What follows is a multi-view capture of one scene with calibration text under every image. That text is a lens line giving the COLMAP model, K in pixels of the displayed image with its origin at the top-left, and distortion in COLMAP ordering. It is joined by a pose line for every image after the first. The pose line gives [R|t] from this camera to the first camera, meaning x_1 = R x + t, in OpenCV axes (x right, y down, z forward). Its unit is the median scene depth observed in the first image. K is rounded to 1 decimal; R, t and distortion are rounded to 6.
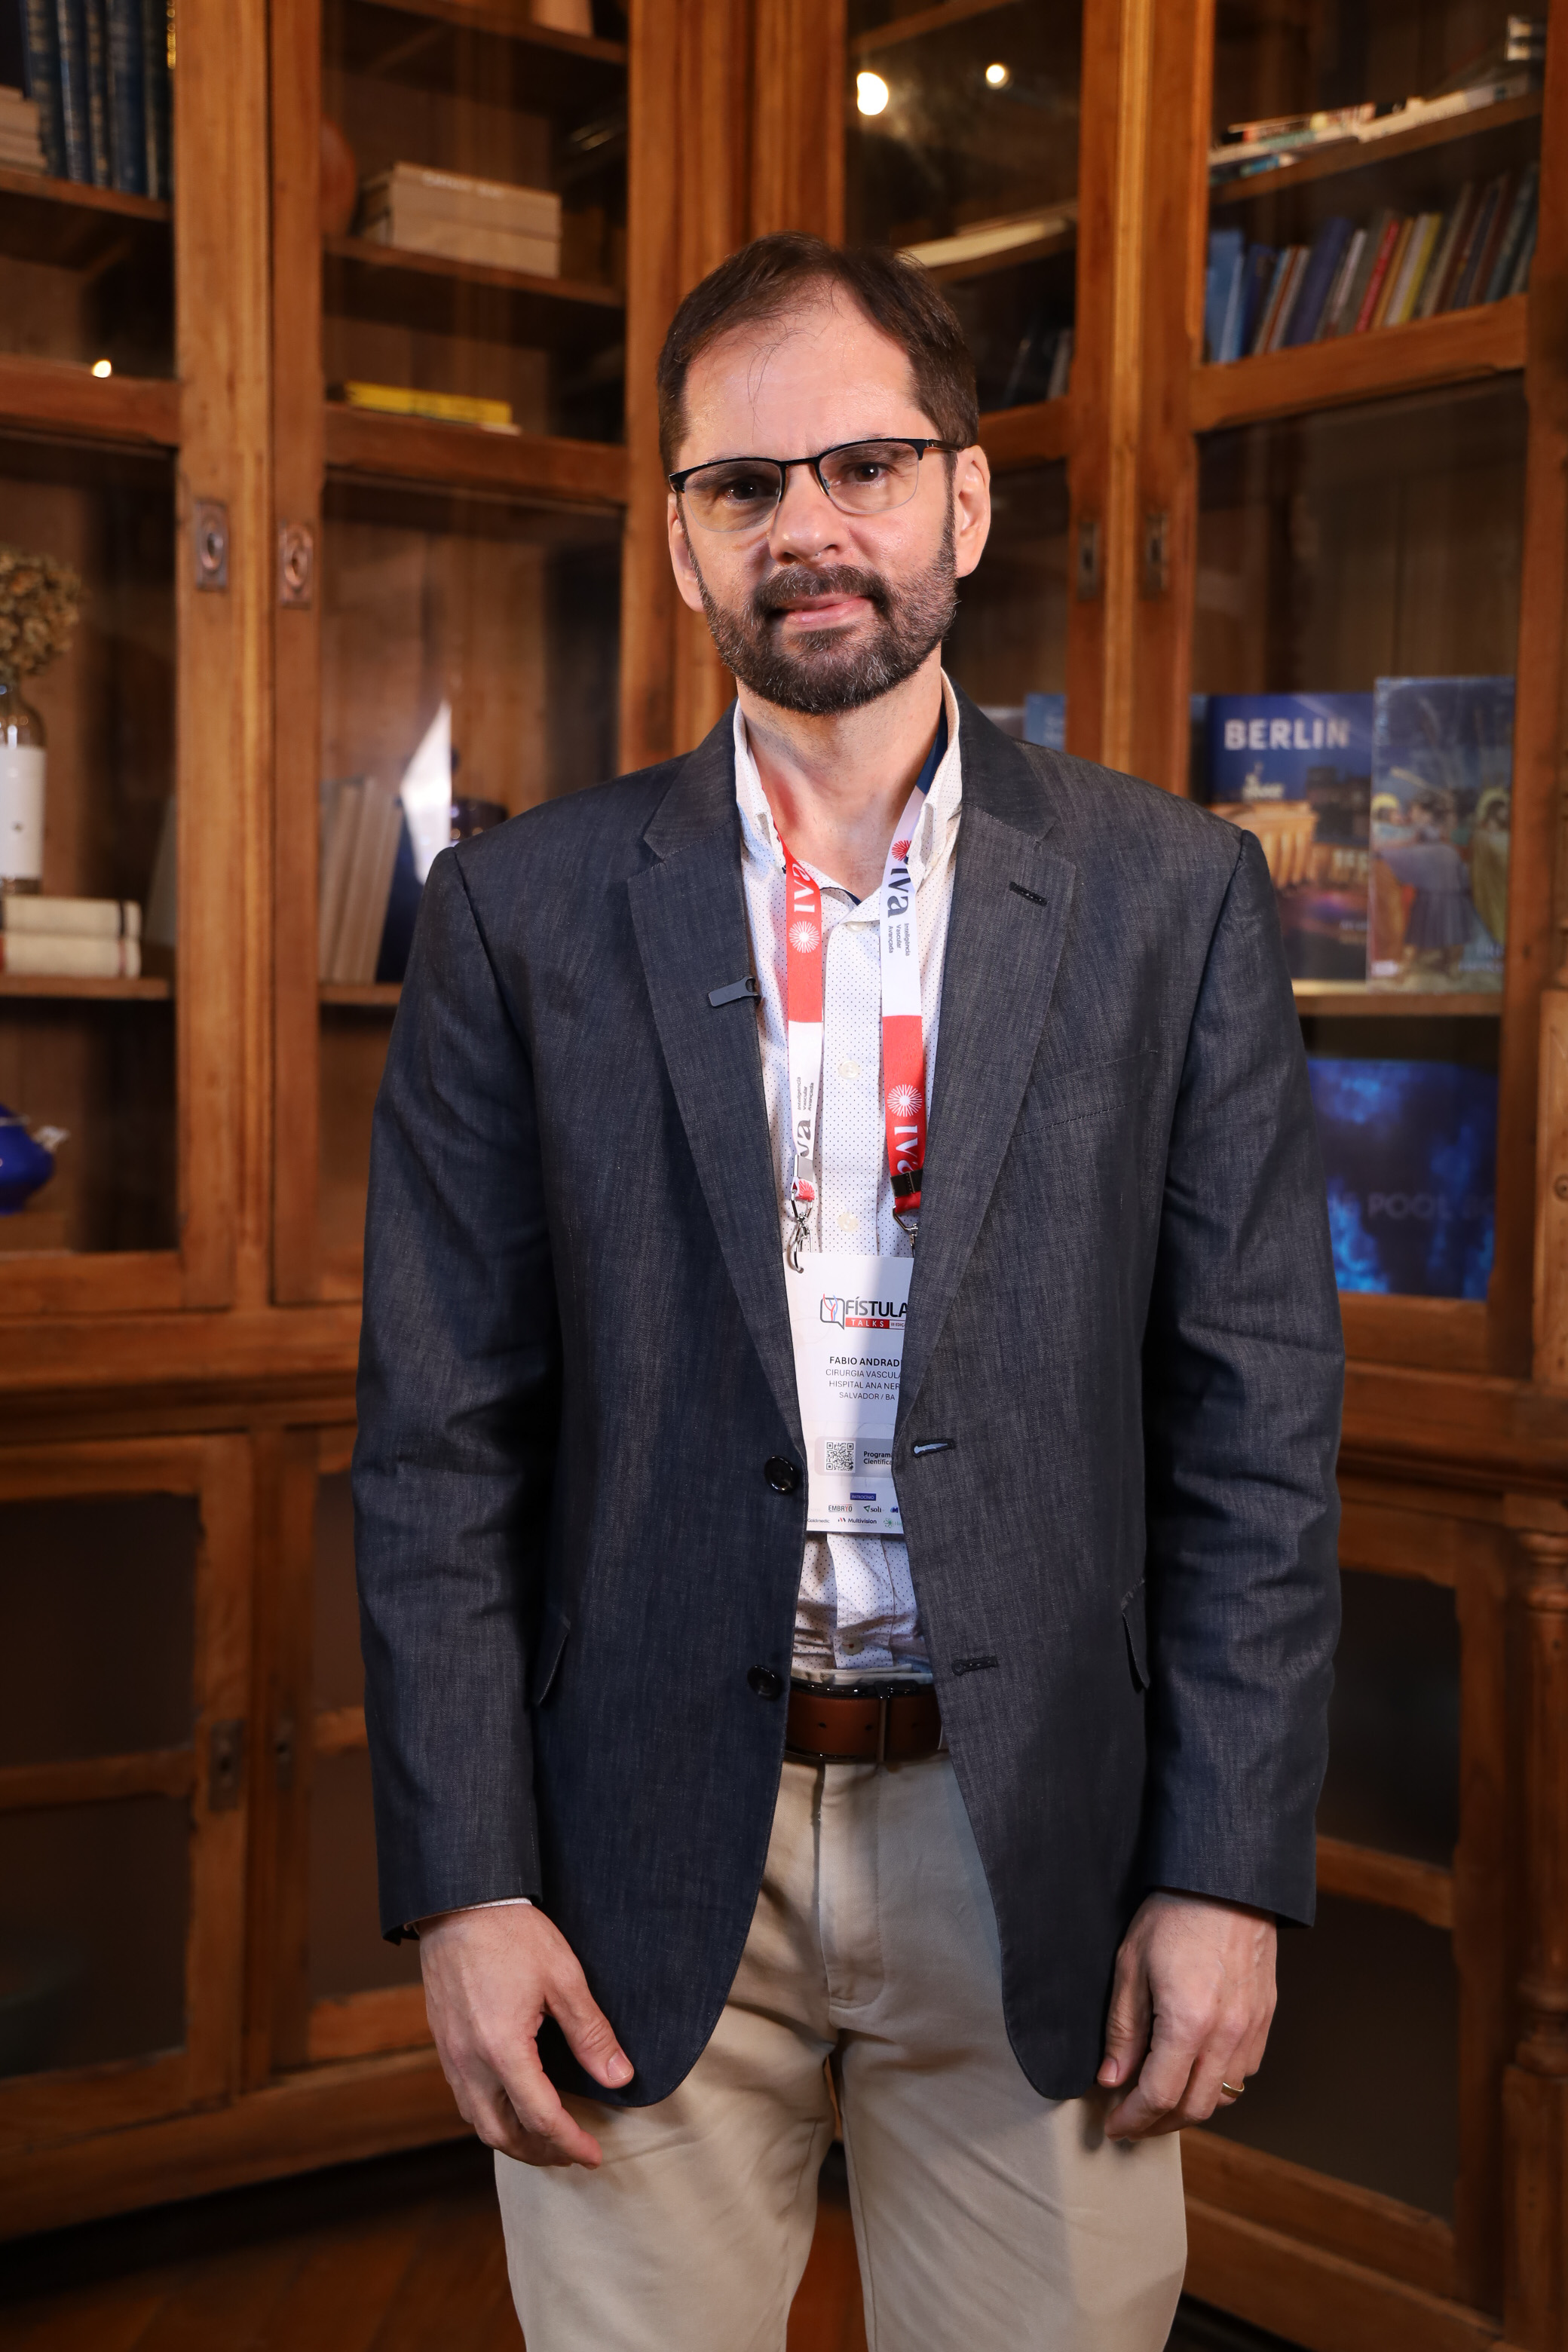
lens RADIAL K [[3223.5, 0, 782.8], [0, 3223.5, 1186.7], [0, 0, 1]] dist [0.206208, 0.000000]
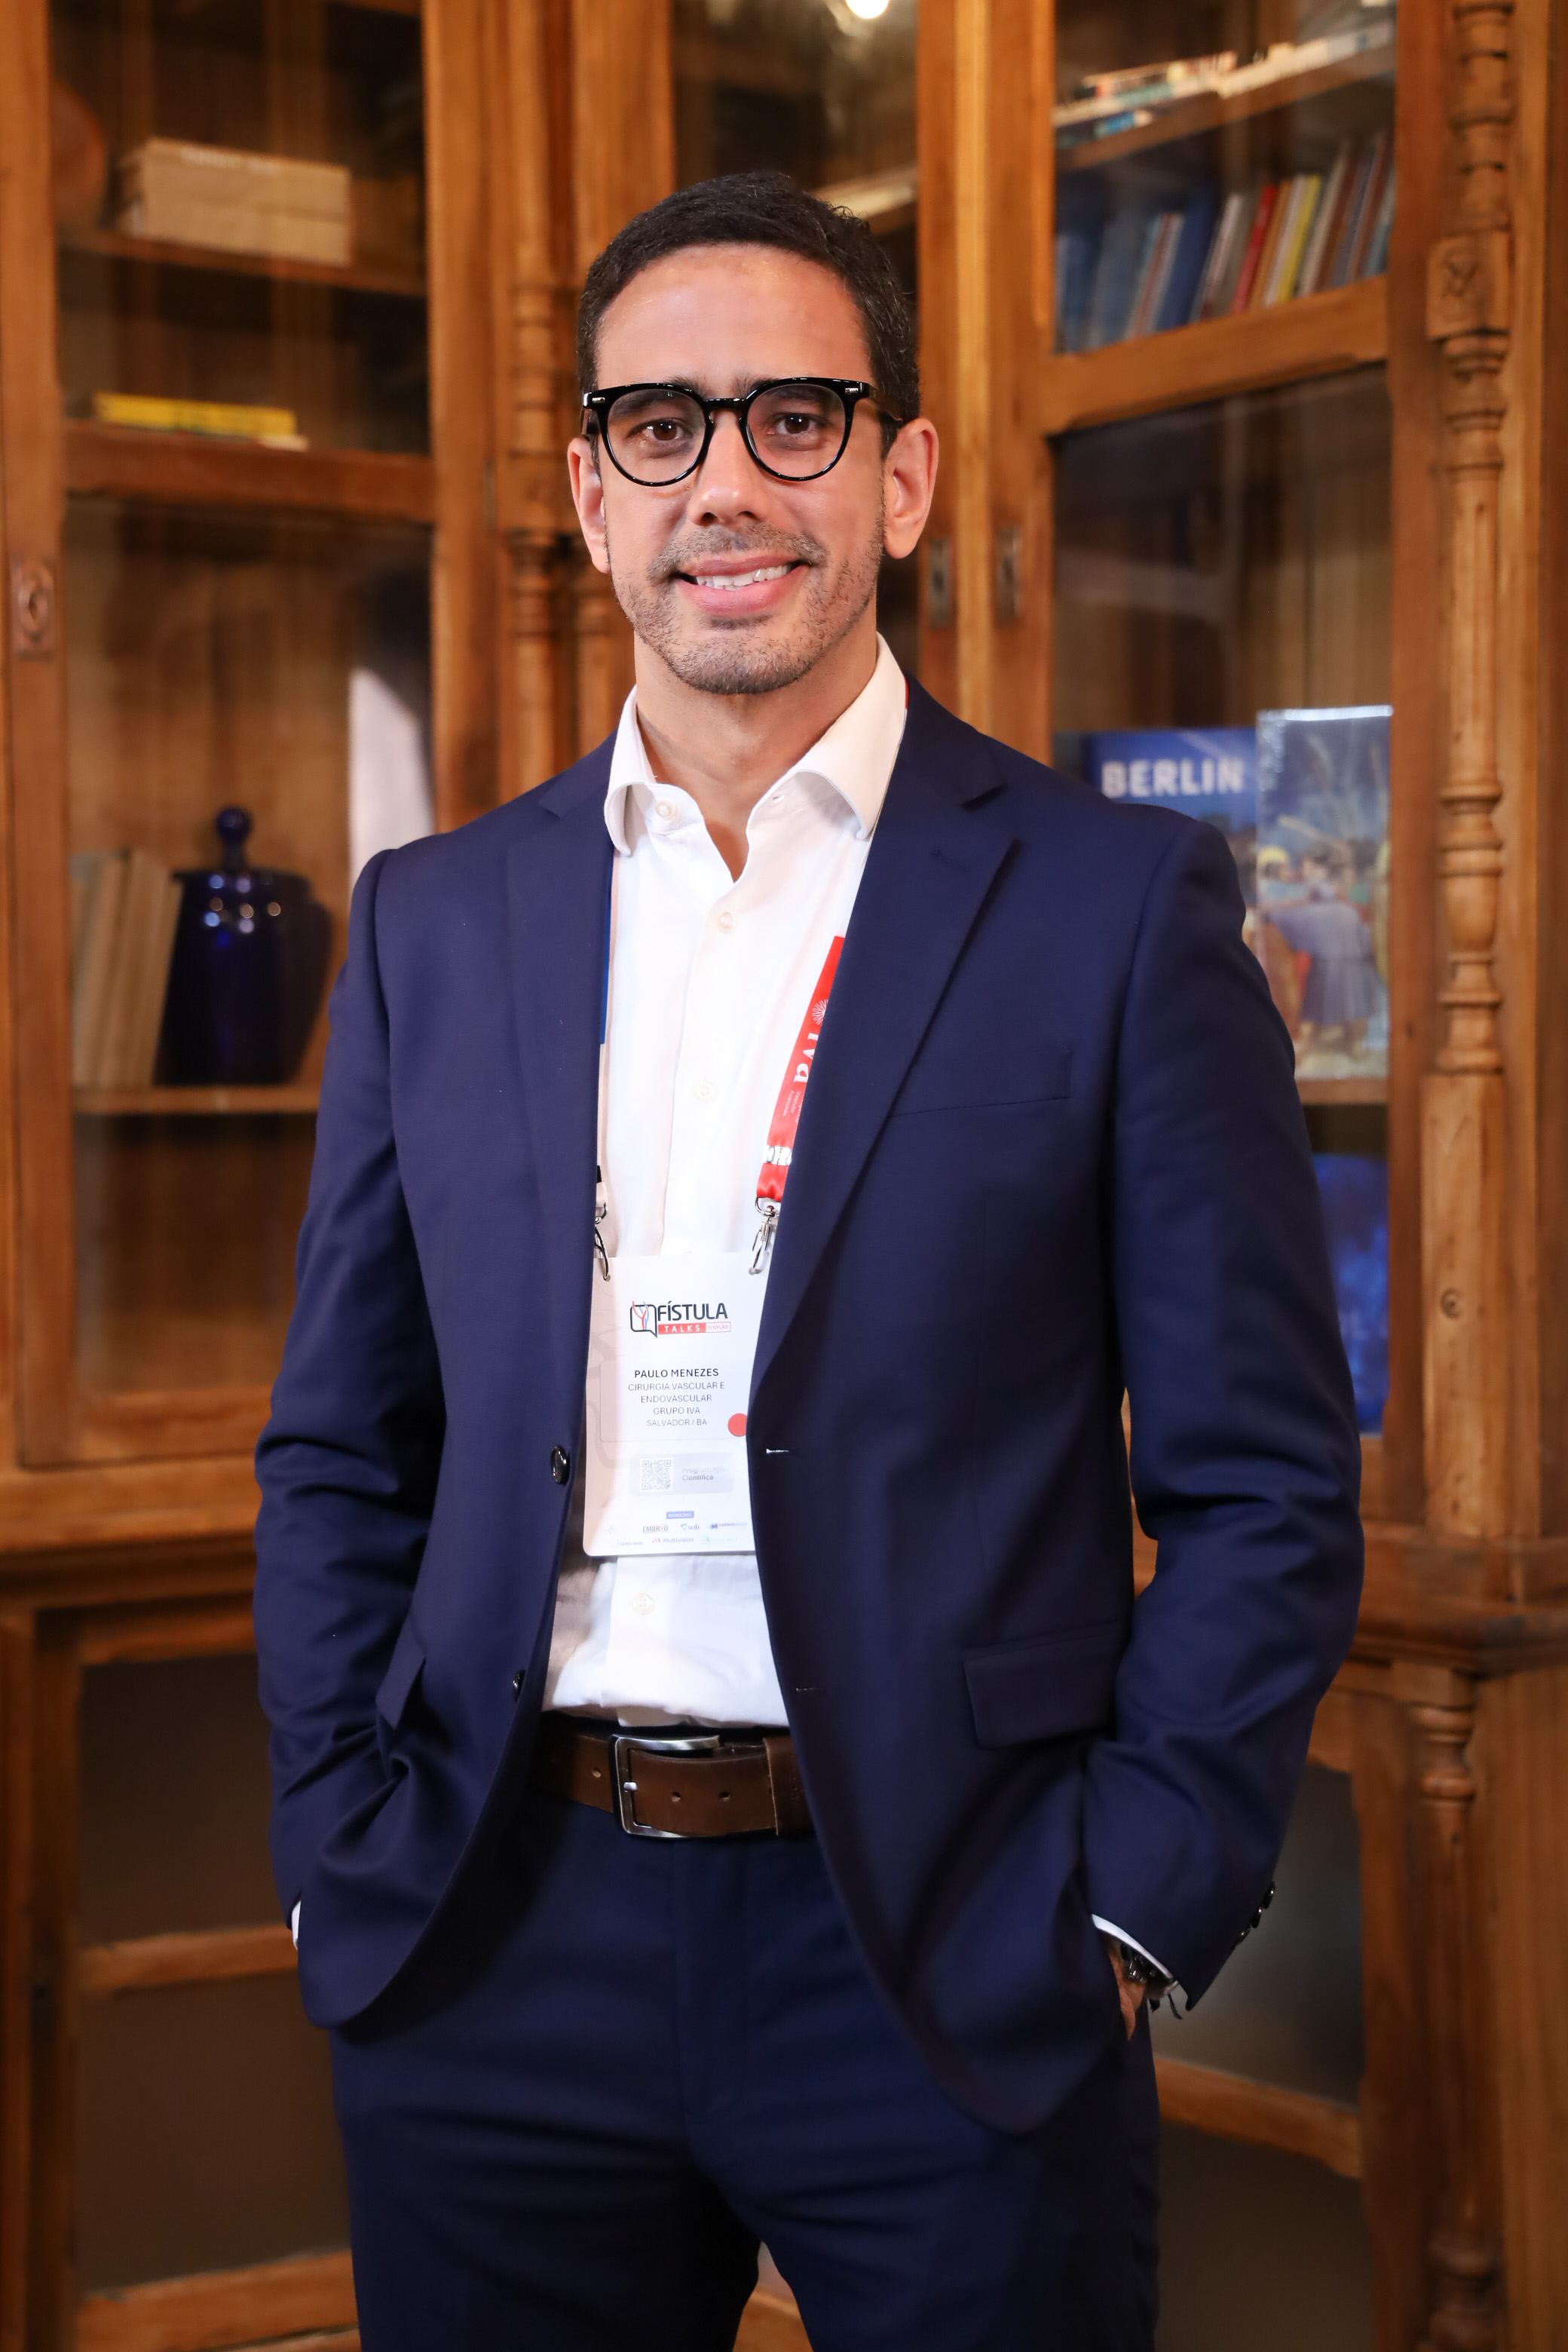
lens RADIAL K [[4007.4, 0, 796.4], [0, 4007.4, 1182.7], [0, 0, 1]] dist [0.303088, 0.000000]
pose [[0.998819, -0.023794, -0.042371, 0.097985], [0.022730, 0.999419, -0.025416, -0.007244], [0.042952, 0.024423, 0.998779, -0.065355]]
